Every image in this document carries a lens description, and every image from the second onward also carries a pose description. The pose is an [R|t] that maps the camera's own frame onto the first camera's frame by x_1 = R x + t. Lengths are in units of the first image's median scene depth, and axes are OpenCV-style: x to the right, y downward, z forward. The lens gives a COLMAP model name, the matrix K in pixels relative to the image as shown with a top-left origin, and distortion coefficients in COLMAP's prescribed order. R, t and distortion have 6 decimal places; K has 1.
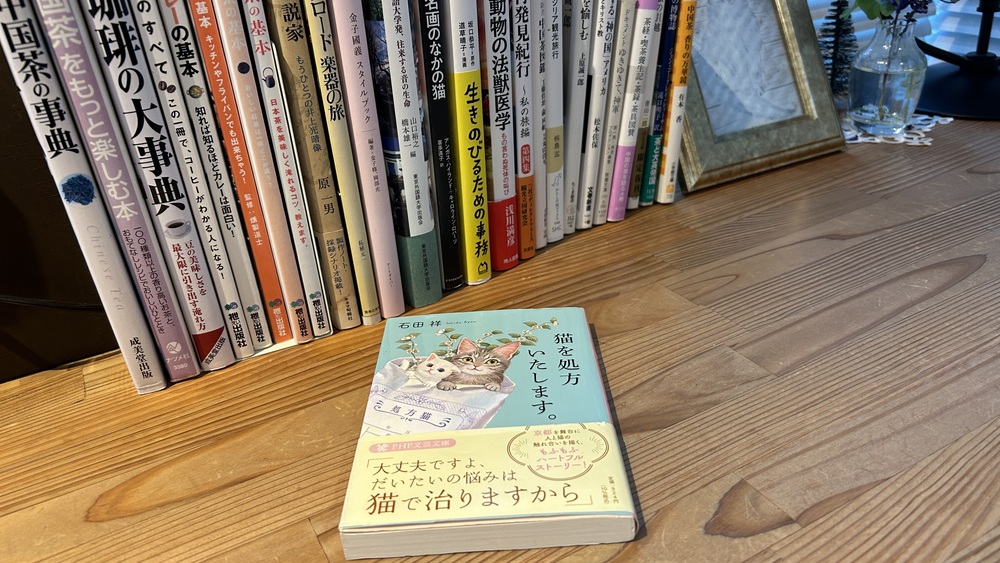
lens RADIAL K [[747.6, 0, 503.8], [0, 747.6, 286.8], [0, 0, 1]] dist [0.017284, -0.028623]
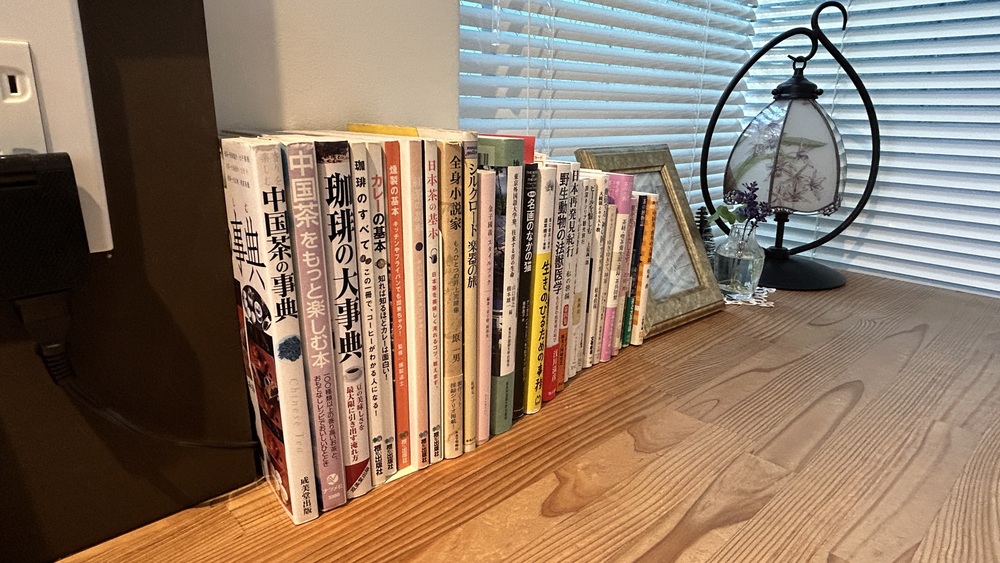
lens RADIAL K [[587.3, 0, 492.1], [0, 587.3, 274.5], [0, 0, 1]] dist [-0.005057, -0.001519]
pose [[0.971321, 0.020136, 0.236917, -0.401942], [0.035082, 0.973366, -0.226556, -0.010579], [-0.235169, 0.228371, 0.944745, 0.023834]]
